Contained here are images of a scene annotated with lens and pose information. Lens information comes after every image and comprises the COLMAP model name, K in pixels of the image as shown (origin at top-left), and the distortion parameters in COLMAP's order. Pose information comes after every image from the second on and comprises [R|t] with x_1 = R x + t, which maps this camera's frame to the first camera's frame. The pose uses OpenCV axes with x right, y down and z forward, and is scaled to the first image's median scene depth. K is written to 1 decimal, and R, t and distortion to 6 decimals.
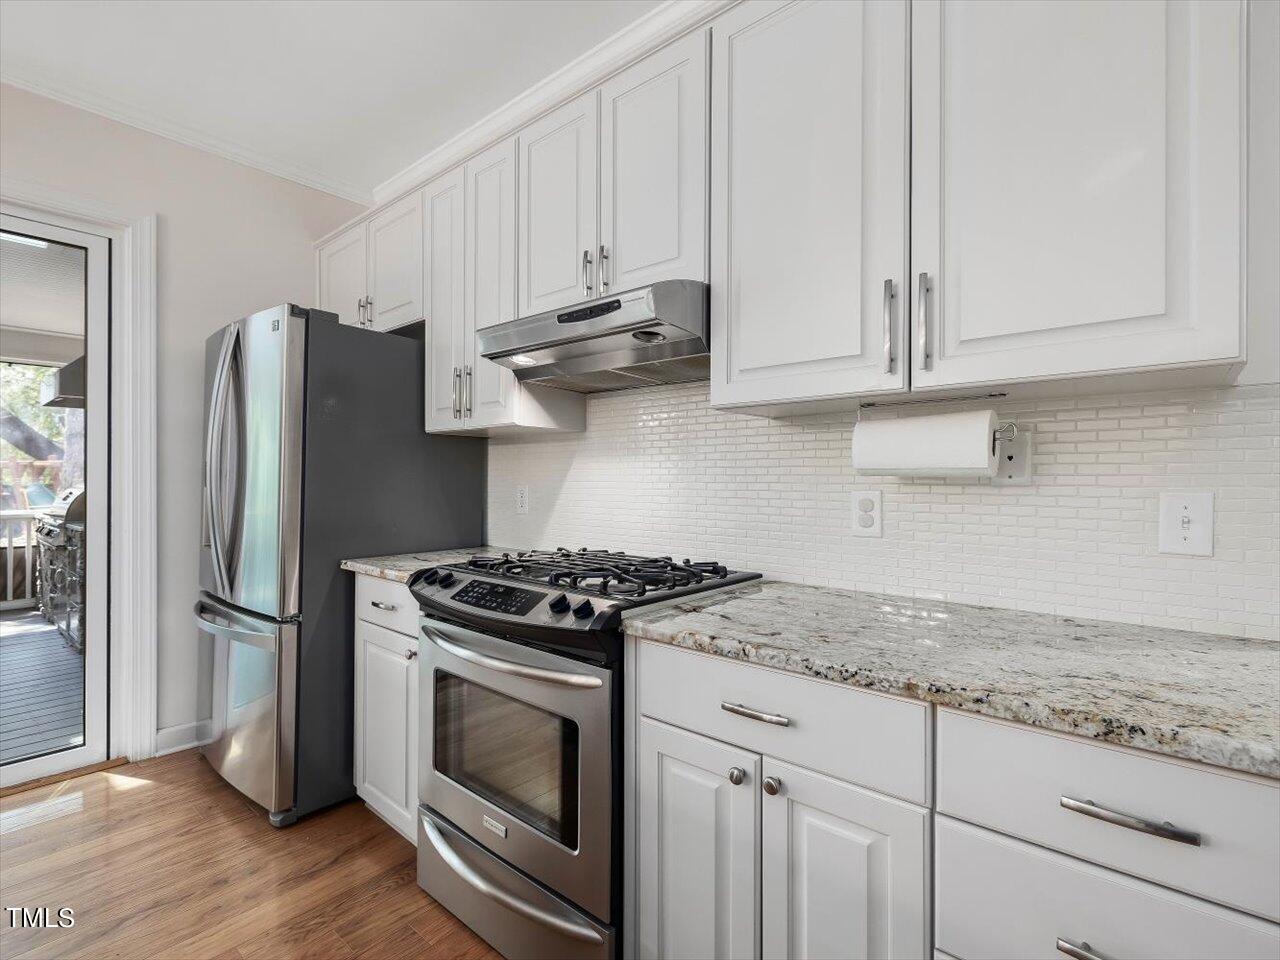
lens RADIAL K [[606.3, 0, 646.3], [0, 606.3, 476.5], [0, 0, 1]] dist [0.000114, 0.000777]
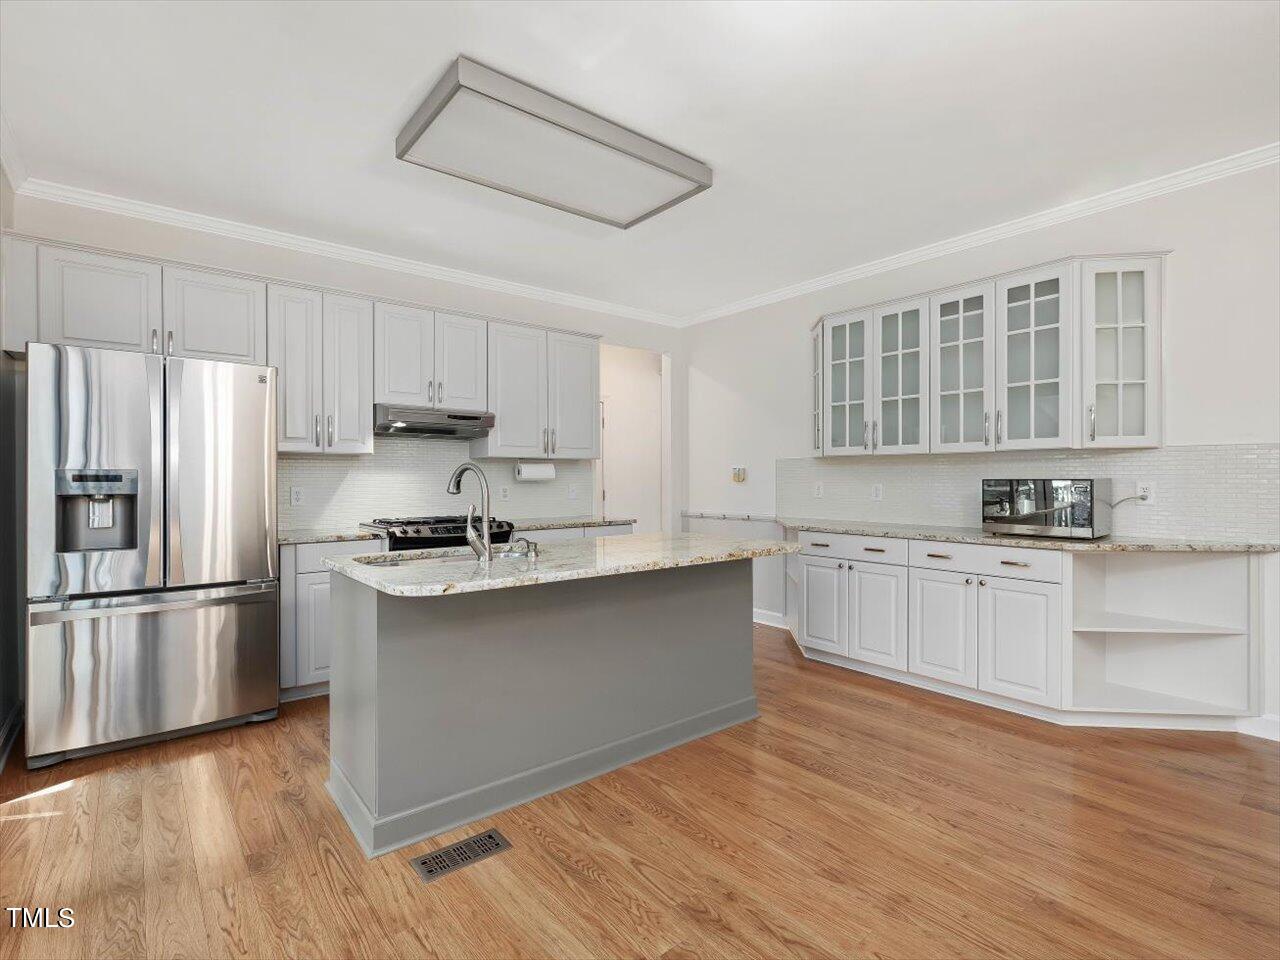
lens RADIAL K [[628.8, 0, 640.0], [0, 628.8, 480.0], [0, 0, 1]] dist [0.000576, 0.000418]
pose [[0.181768, -0.000776, 0.983341, -2.057927], [0.005700, 0.999984, -0.000264, 0.000067], [-0.983325, 0.005653, 0.181770, -0.175179]]
